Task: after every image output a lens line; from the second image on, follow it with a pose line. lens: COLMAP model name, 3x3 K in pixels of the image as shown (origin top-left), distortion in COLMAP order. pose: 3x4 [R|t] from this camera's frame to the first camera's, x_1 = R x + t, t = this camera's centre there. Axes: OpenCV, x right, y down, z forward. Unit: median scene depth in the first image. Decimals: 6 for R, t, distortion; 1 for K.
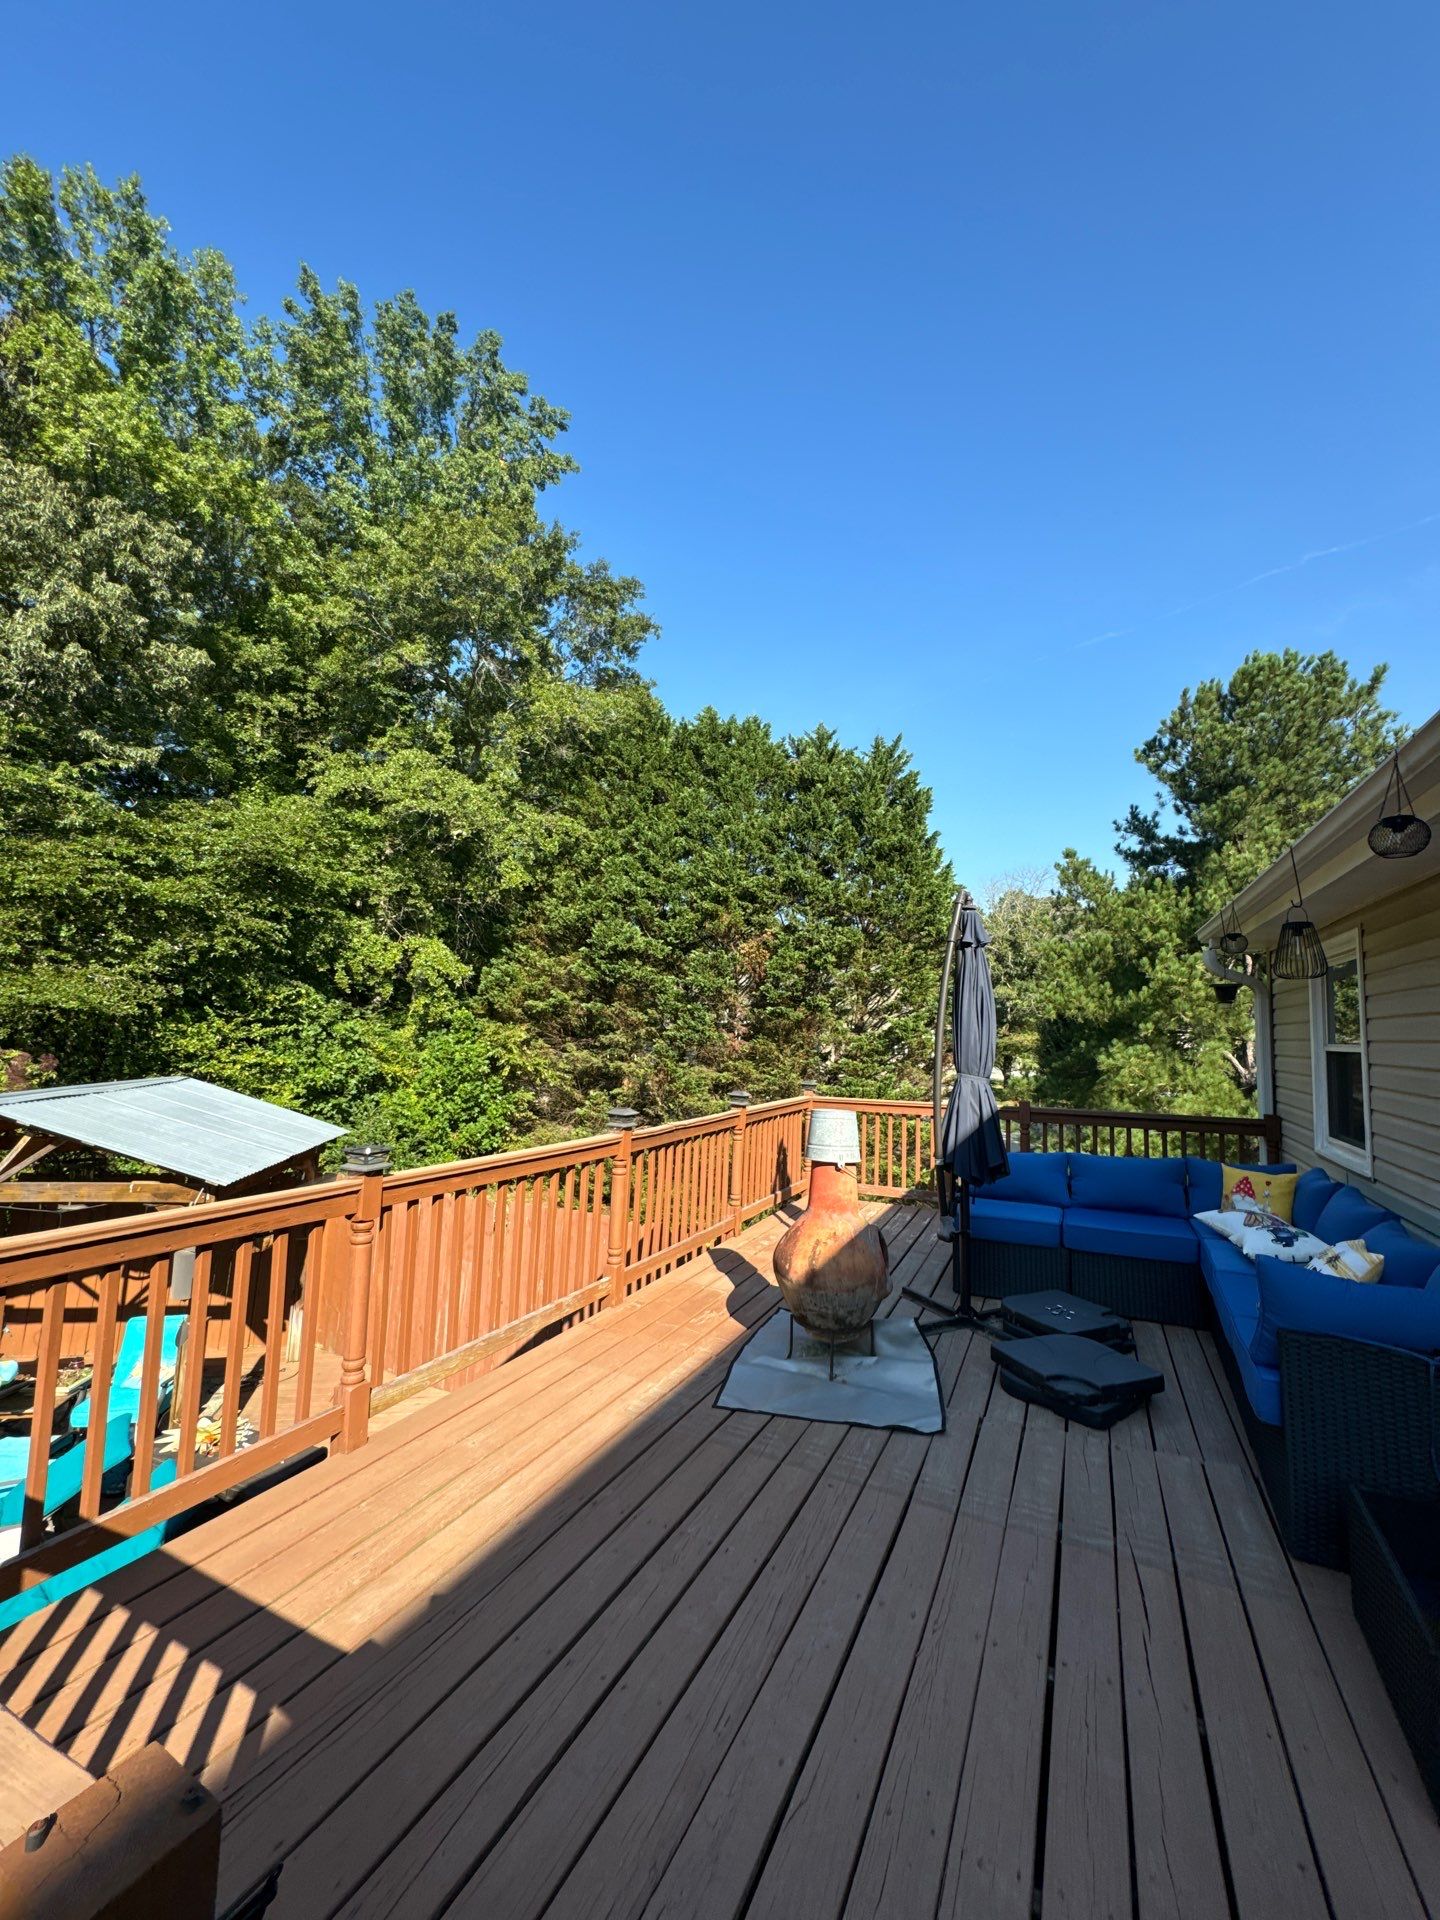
lens RADIAL K [[766.9, 0, 720.8], [0, 766.9, 956.9], [0, 0, 1]] dist [0.000015, -0.000553]
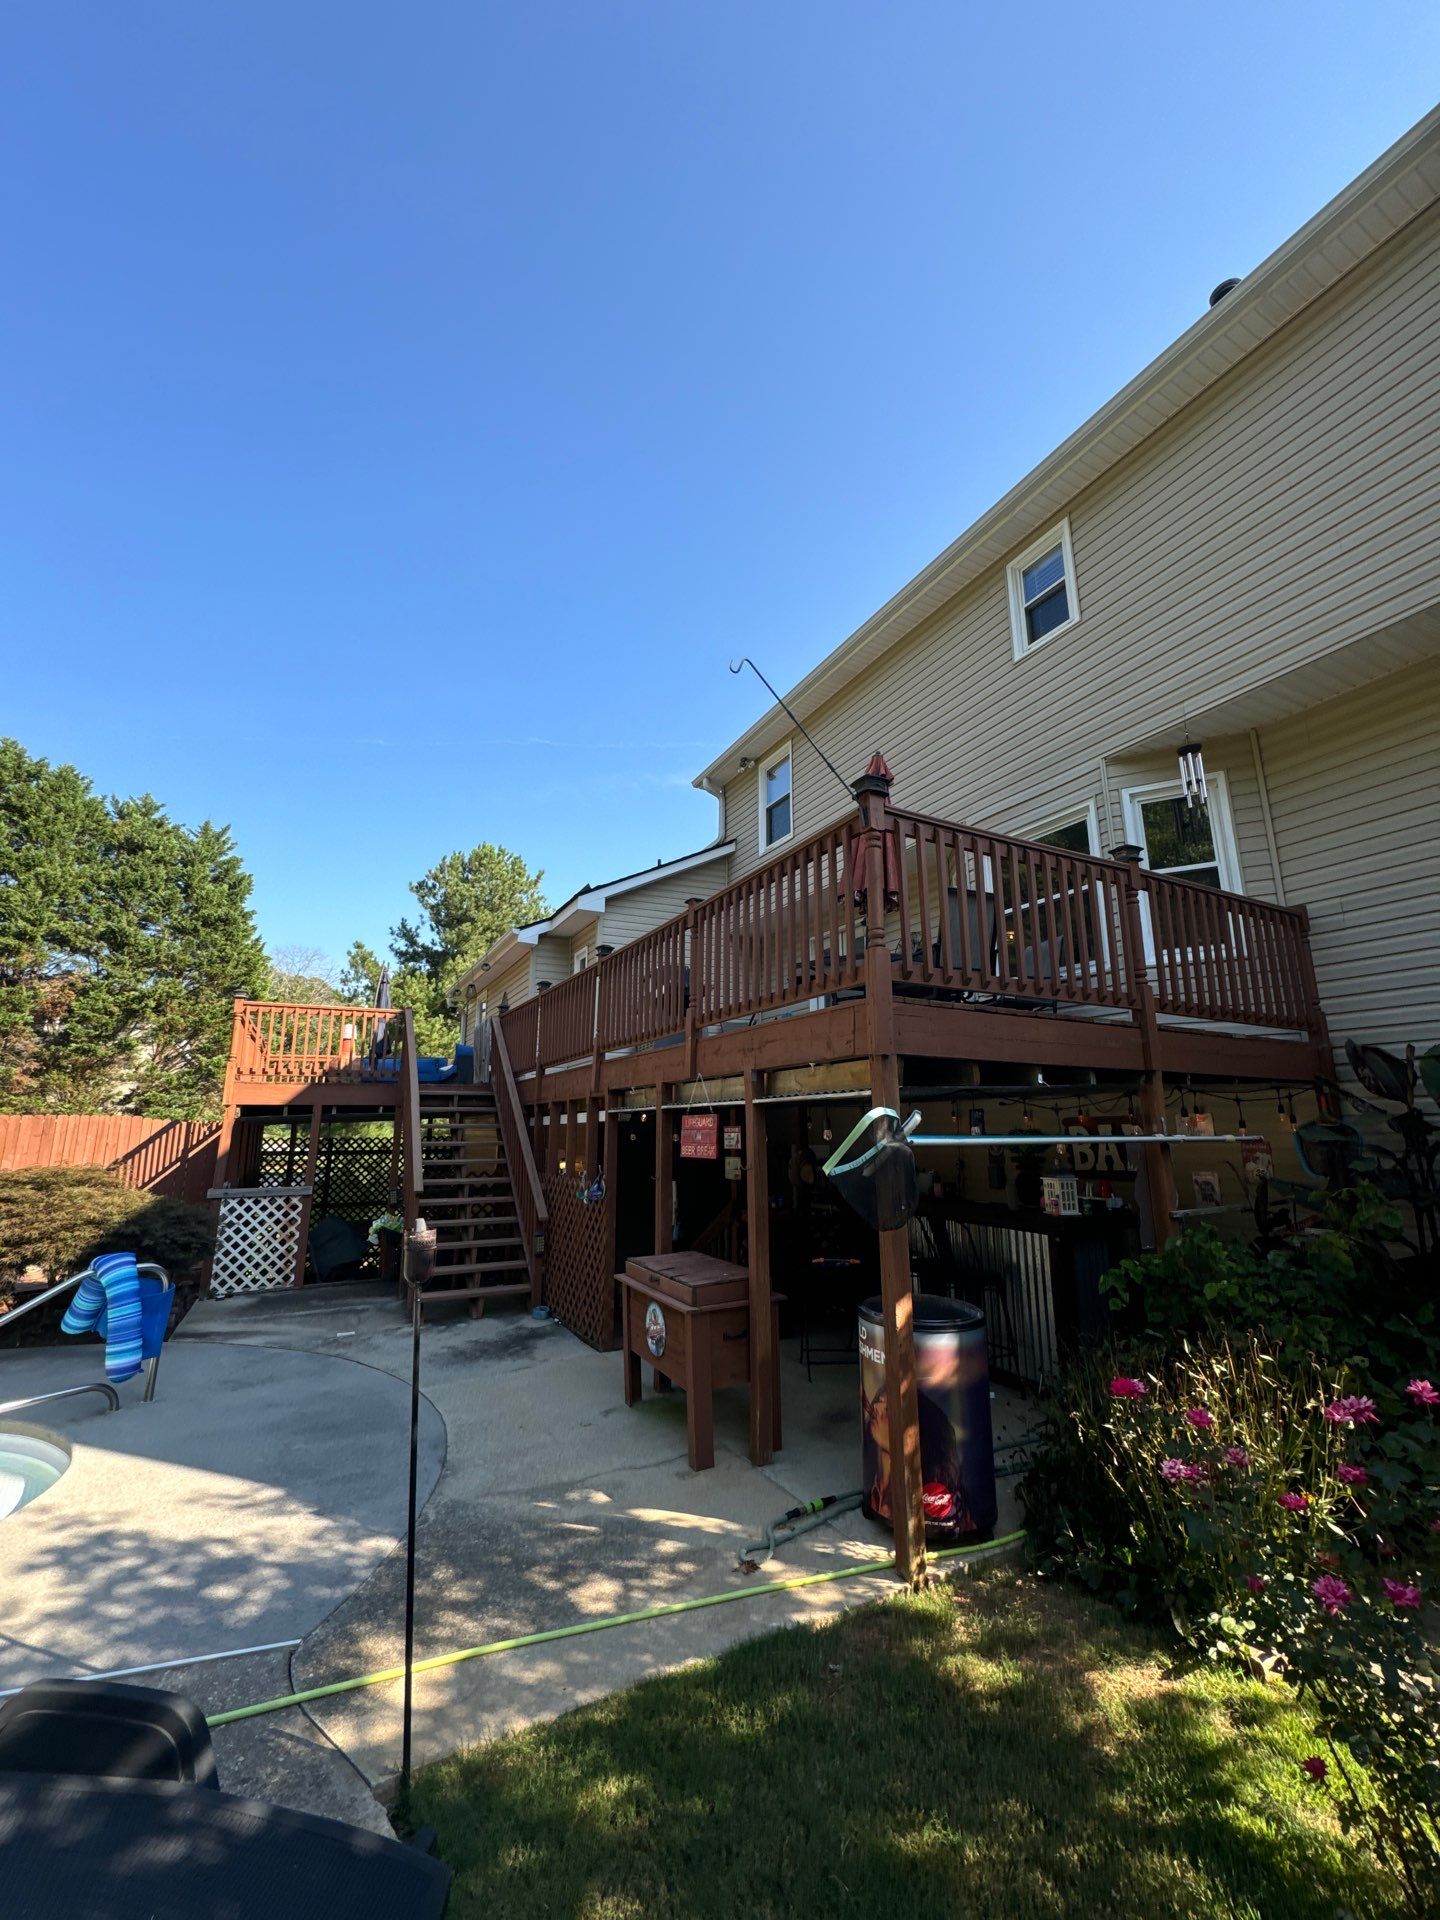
lens RADIAL K [[766.9, 0, 722.9], [0, 766.9, 955.8], [0, 0, 1]] dist [0.000015, -0.000553]
pose [[0.597759, 0.142143, 0.788974, -0.251456], [-0.050743, 0.988891, -0.139715, 0.045837], [-0.800068, 0.043481, 0.598331, -0.369626]]
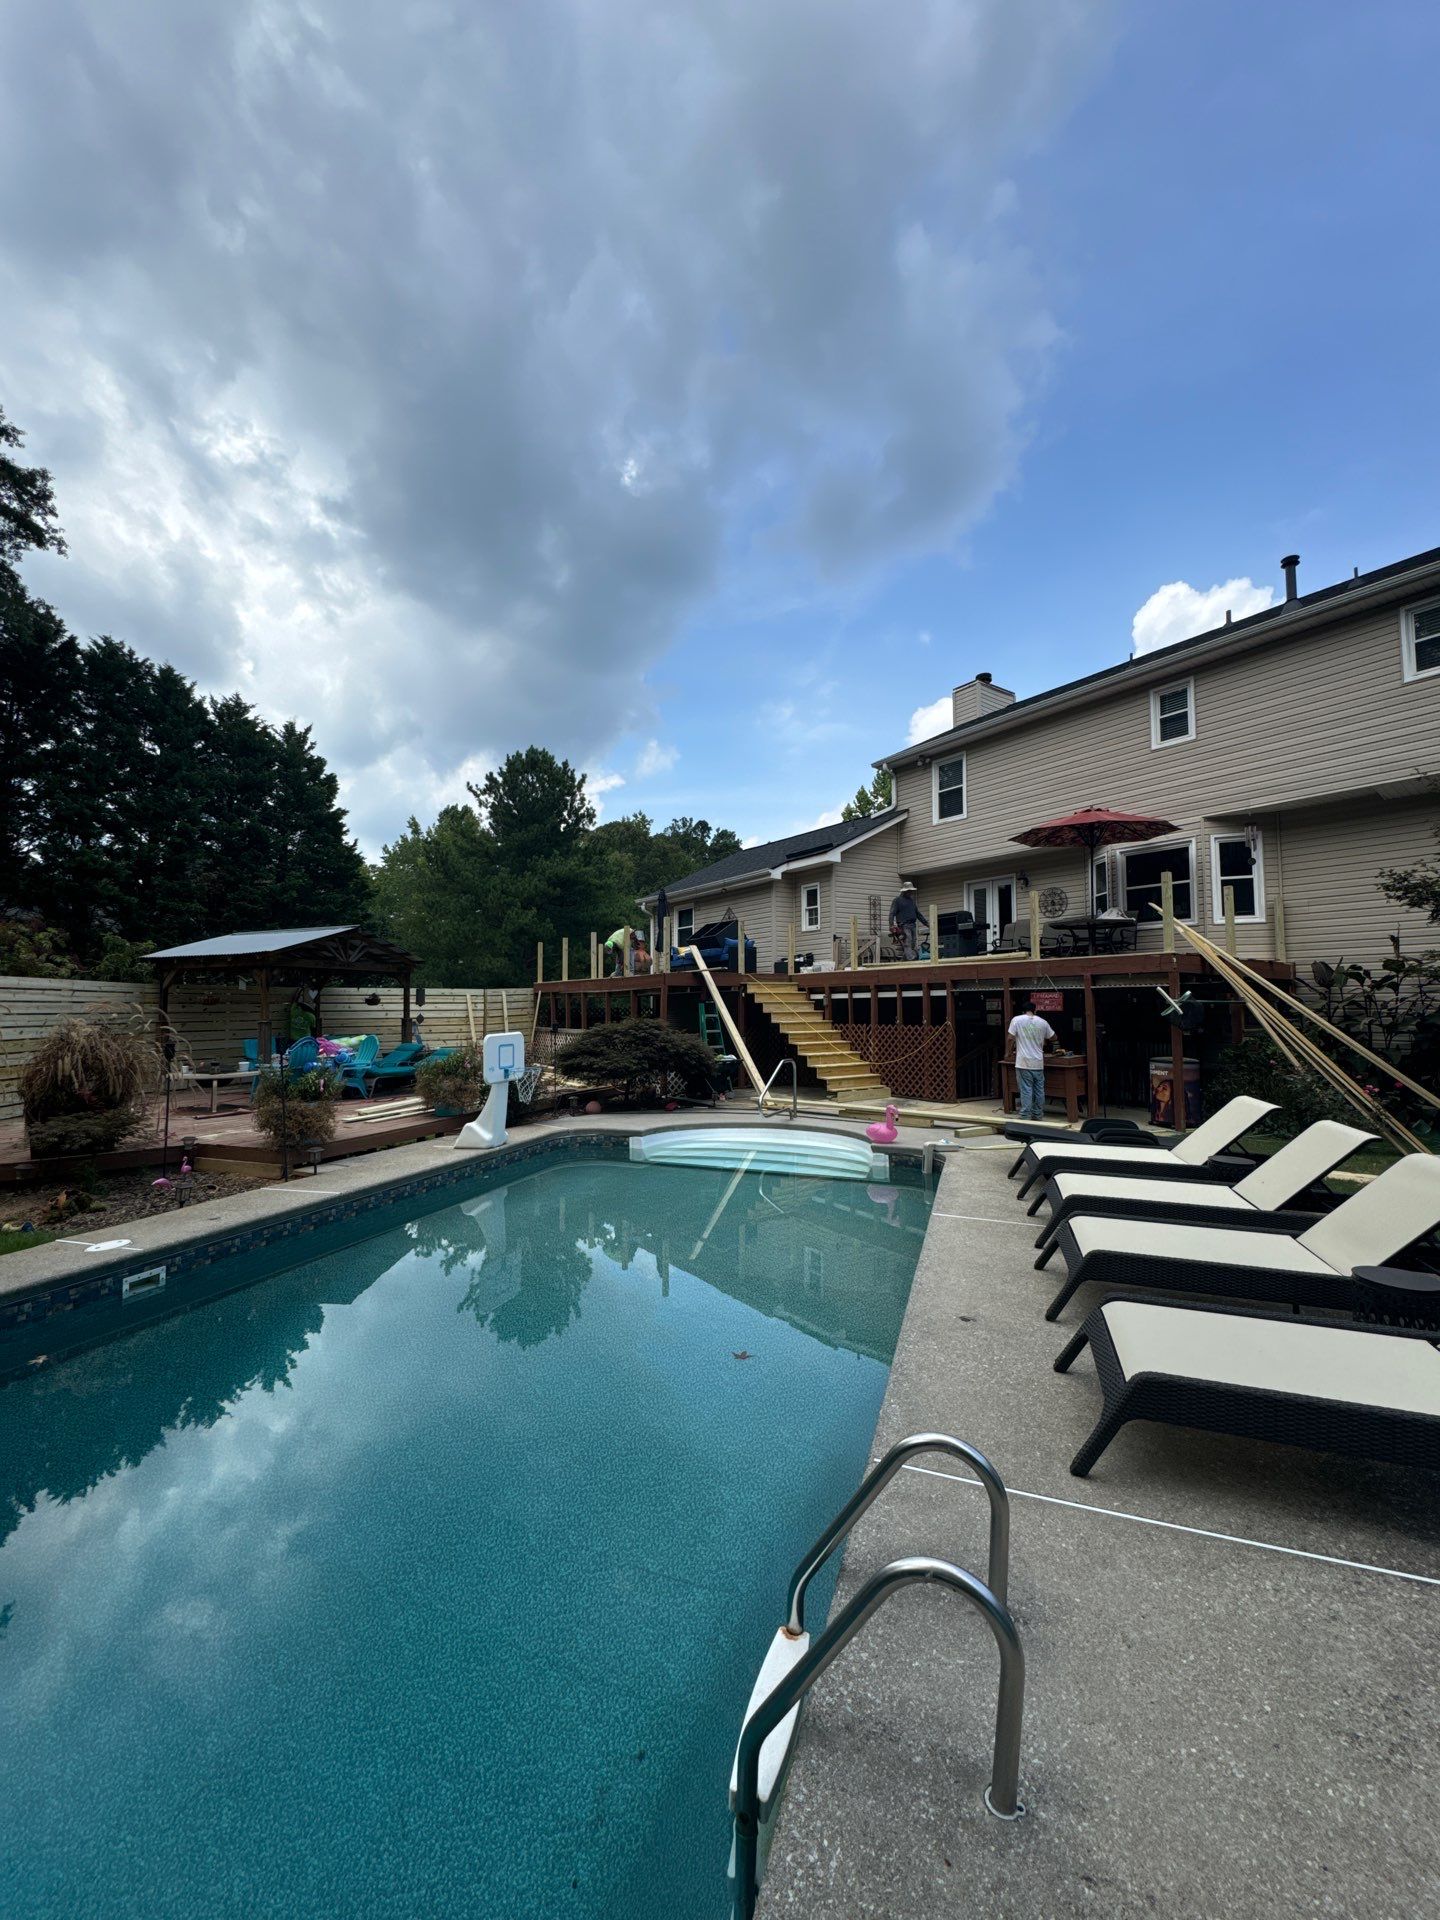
lens RADIAL K [[766.9, 0, 728.1], [0, 766.9, 953.2], [0, 0, 1]] dist [0.000015, -0.000553]
pose [[0.488424, 0.022727, 0.872311, -0.607026], [-0.060160, 0.998159, 0.007679, 0.043360], [-0.870530, -0.056229, 0.488892, -0.294327]]
